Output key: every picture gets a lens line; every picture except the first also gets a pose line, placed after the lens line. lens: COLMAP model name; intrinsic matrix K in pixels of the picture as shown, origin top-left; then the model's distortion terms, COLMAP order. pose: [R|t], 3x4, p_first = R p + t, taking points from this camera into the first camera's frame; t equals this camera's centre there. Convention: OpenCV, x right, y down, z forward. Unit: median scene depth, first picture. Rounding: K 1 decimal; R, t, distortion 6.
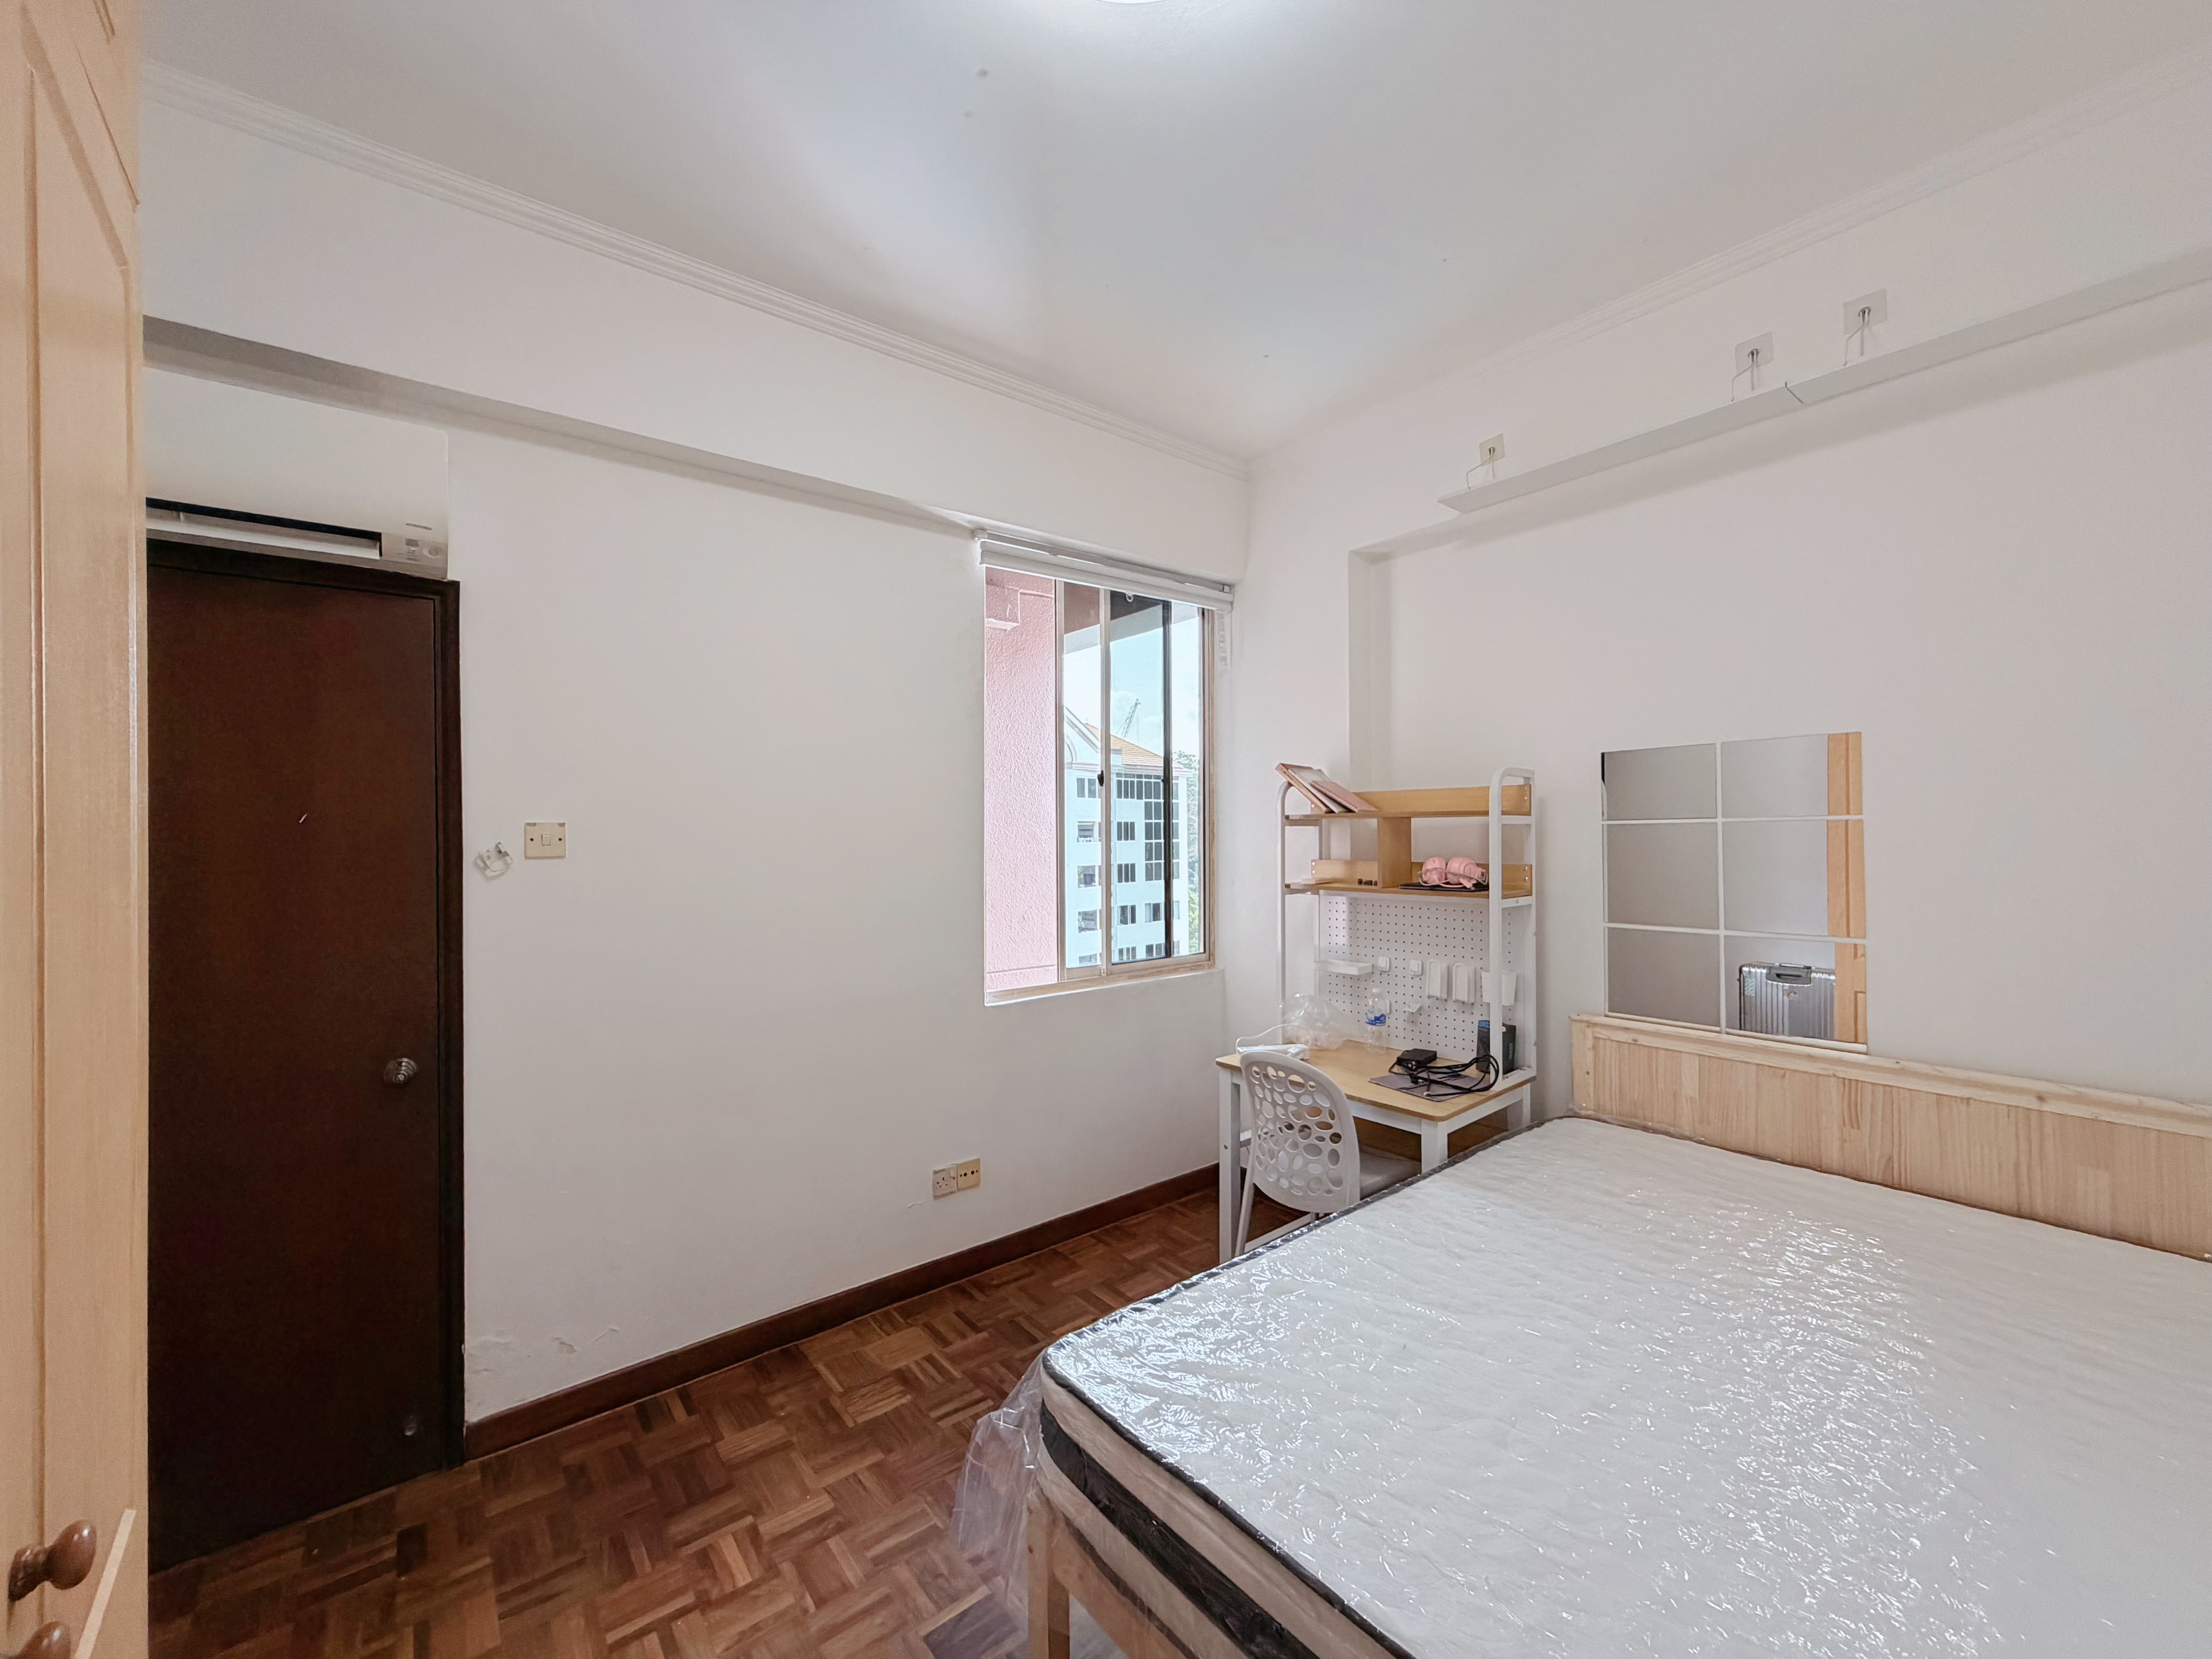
lens RADIAL K [[882.1, 0, 1106.0], [0, 882.1, 829.5], [0, 0, 1]] dist [0.000245, 0.000031]
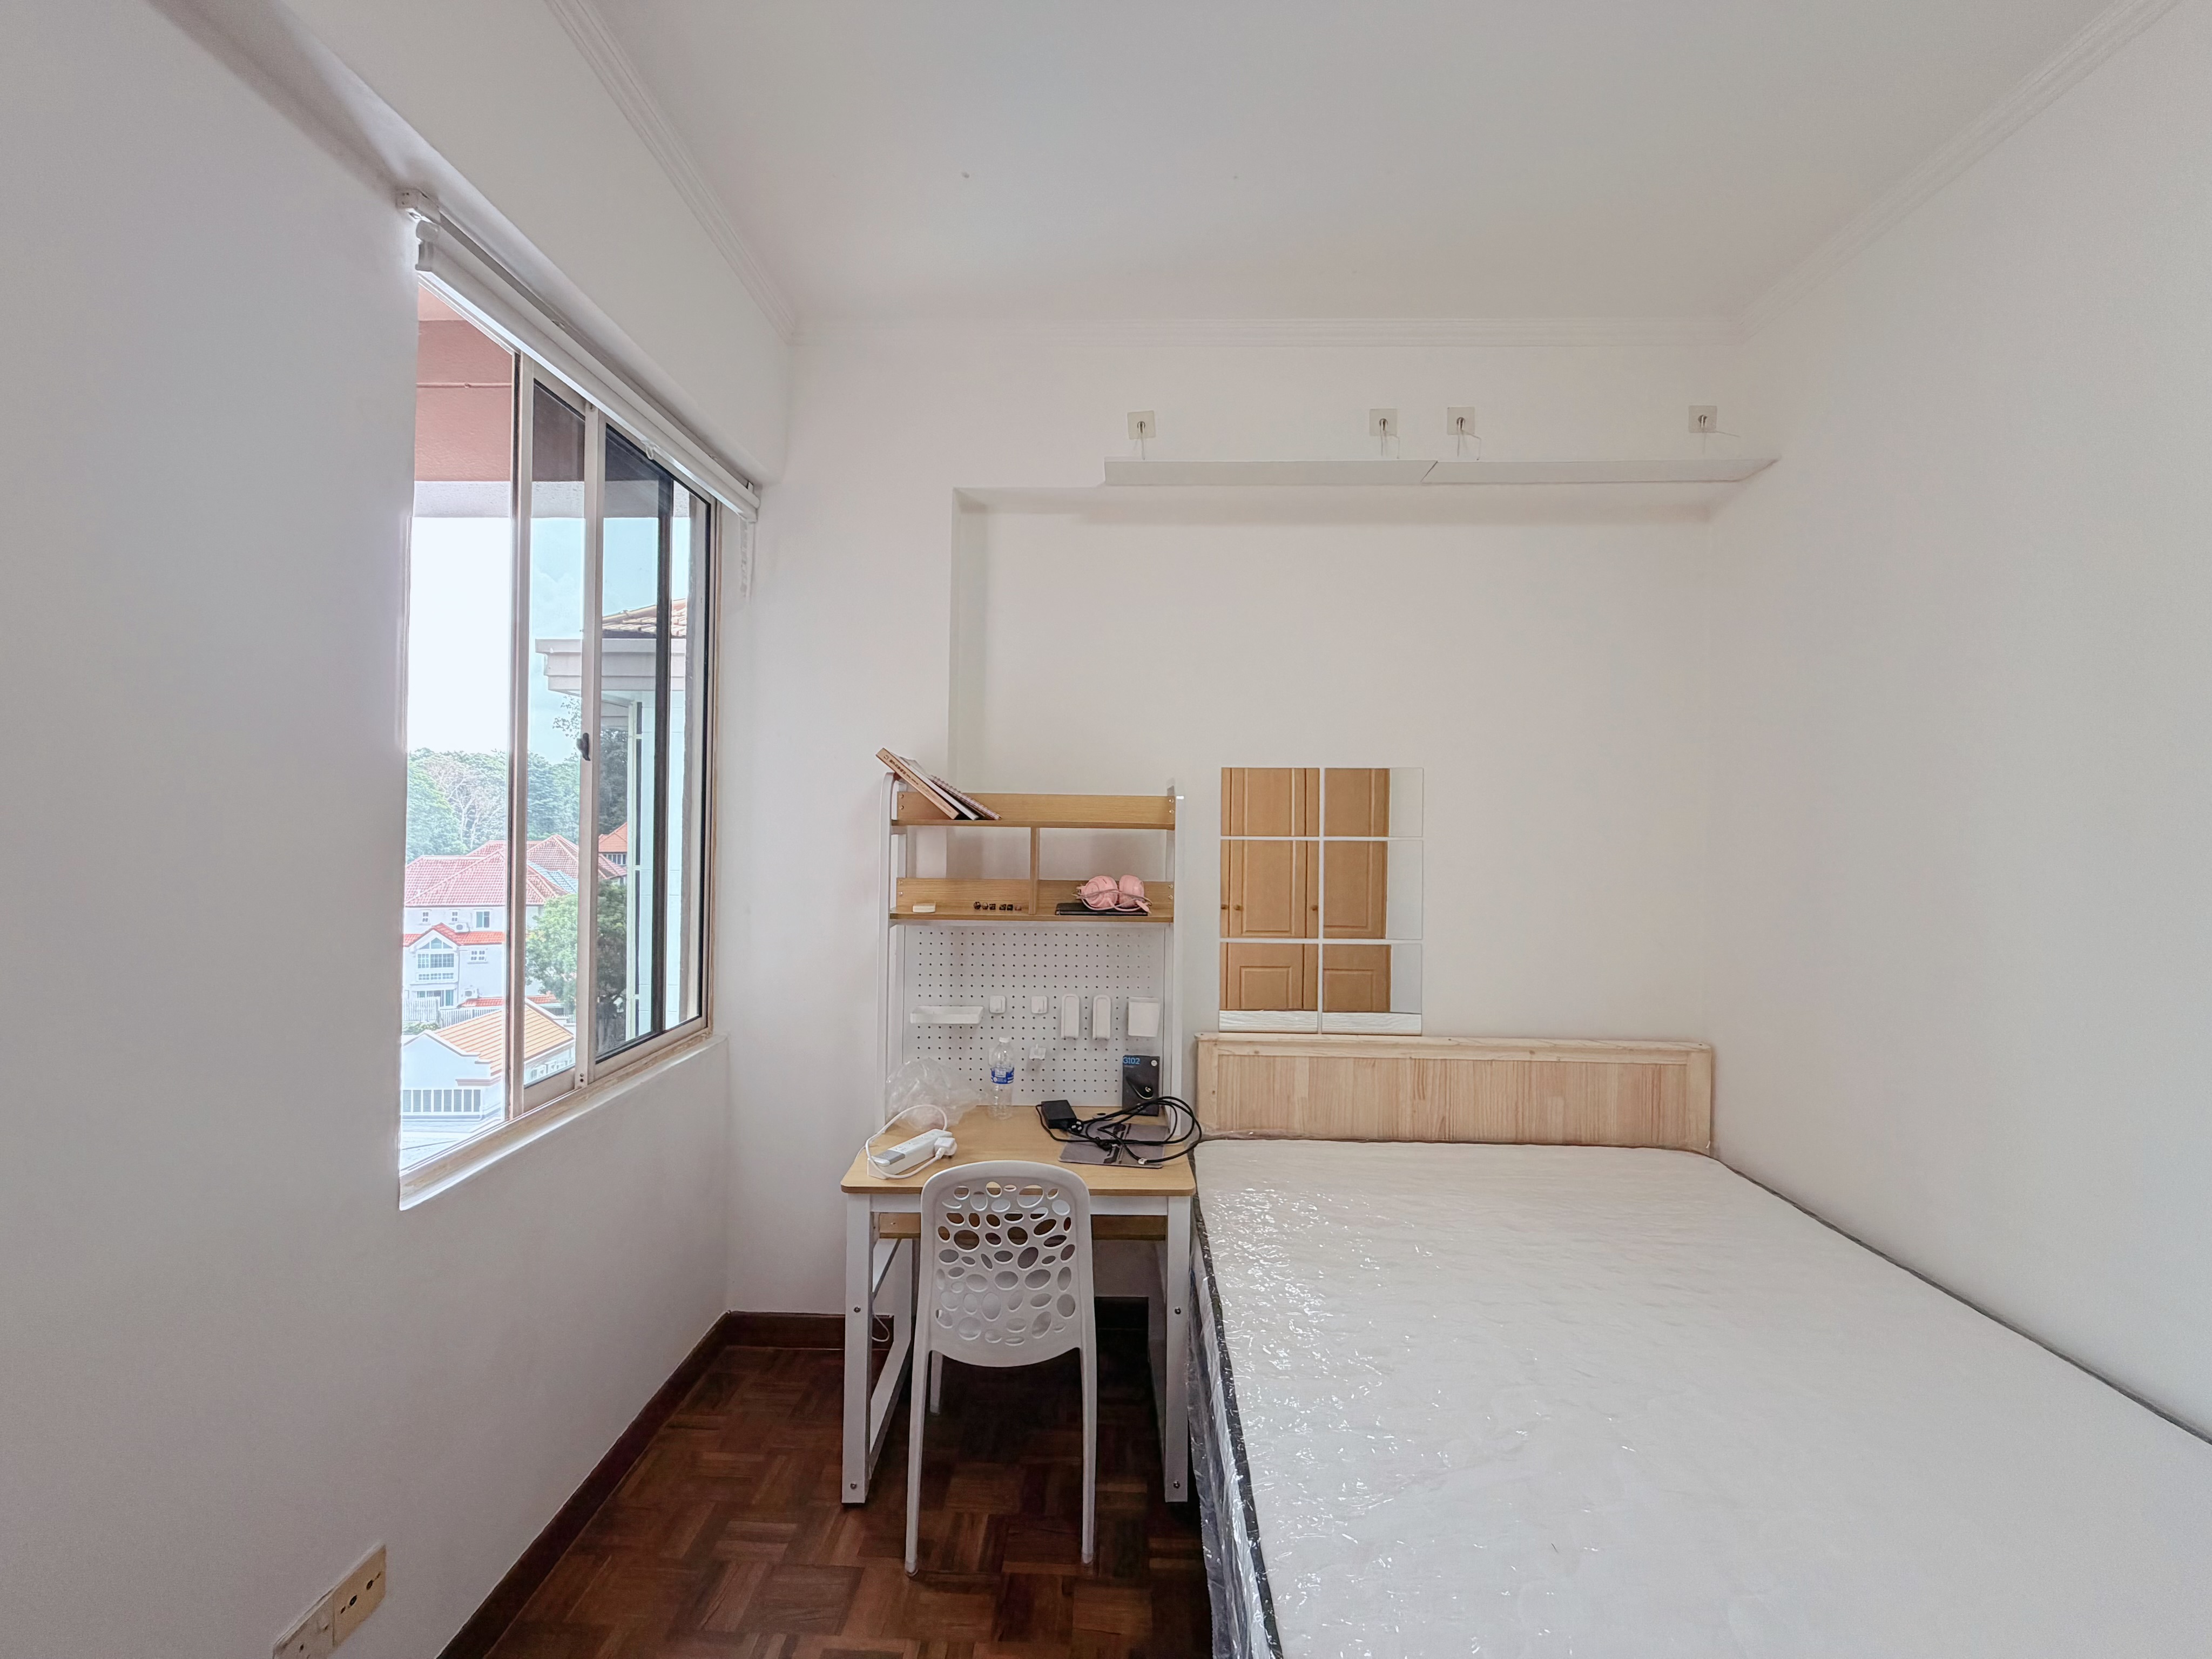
lens RADIAL K [[882.1, 0, 1106.0], [0, 882.1, 829.5], [0, 0, 1]] dist [0.000245, 0.000031]
pose [[0.644345, 0.013834, 0.764610, -0.281989], [-0.023657, 0.999718, 0.001848, -0.016169], [-0.764369, -0.019280, 0.644491, 0.451848]]
